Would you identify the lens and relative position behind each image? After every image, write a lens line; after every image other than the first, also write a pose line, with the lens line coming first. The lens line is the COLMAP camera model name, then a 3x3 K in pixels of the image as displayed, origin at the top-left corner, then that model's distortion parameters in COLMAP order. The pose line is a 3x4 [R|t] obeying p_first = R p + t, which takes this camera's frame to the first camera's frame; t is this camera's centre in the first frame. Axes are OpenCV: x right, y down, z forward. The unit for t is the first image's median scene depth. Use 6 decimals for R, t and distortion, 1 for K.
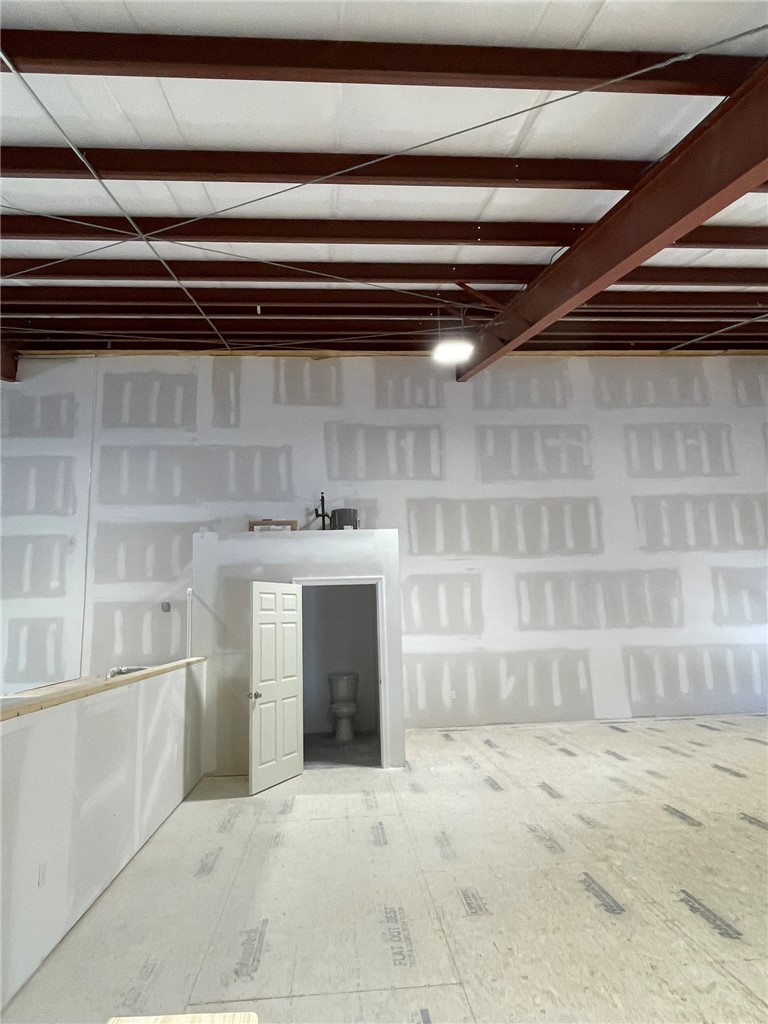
lens RADIAL K [[599.4, 0, 383.2], [0, 599.4, 513.2], [0, 0, 1]] dist [-0.000107, 0.002866]
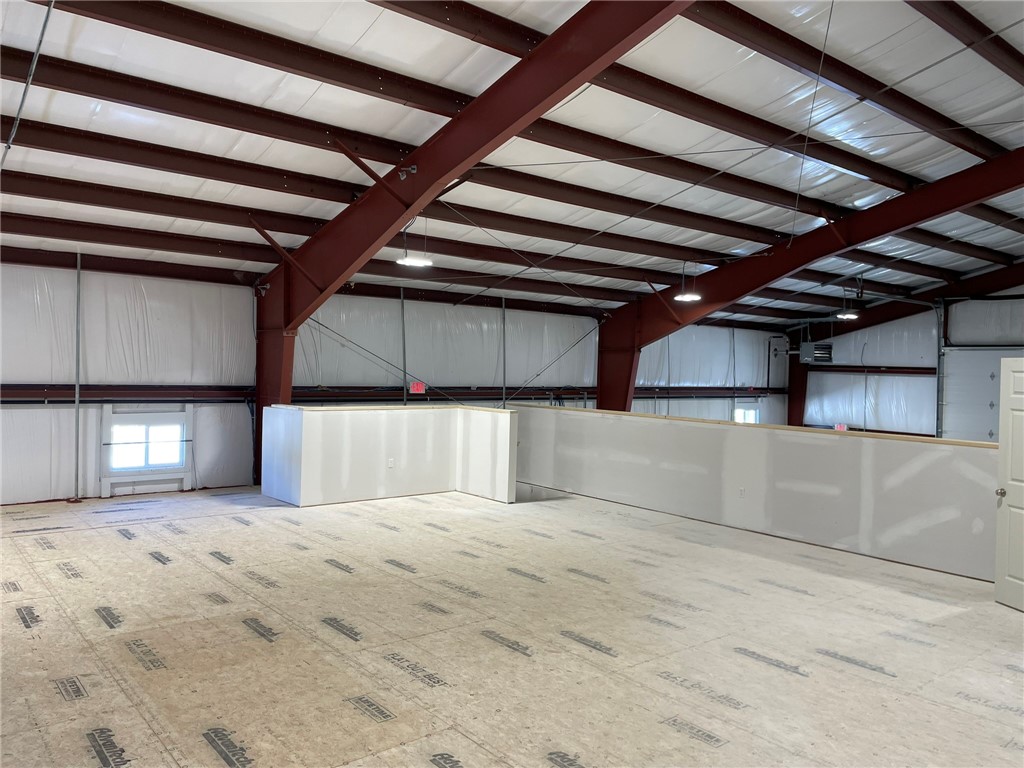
lens RADIAL K [[772.1, 0, 513.7], [0, 772.1, 388.3], [0, 0, 1]] dist [0.049127, -0.015700]
pose [[-0.818580, 0.024188, -0.573883, 1.256508], [0.098249, 0.990285, -0.098403, 0.258288], [0.565927, -0.136935, -0.813004, 1.967068]]
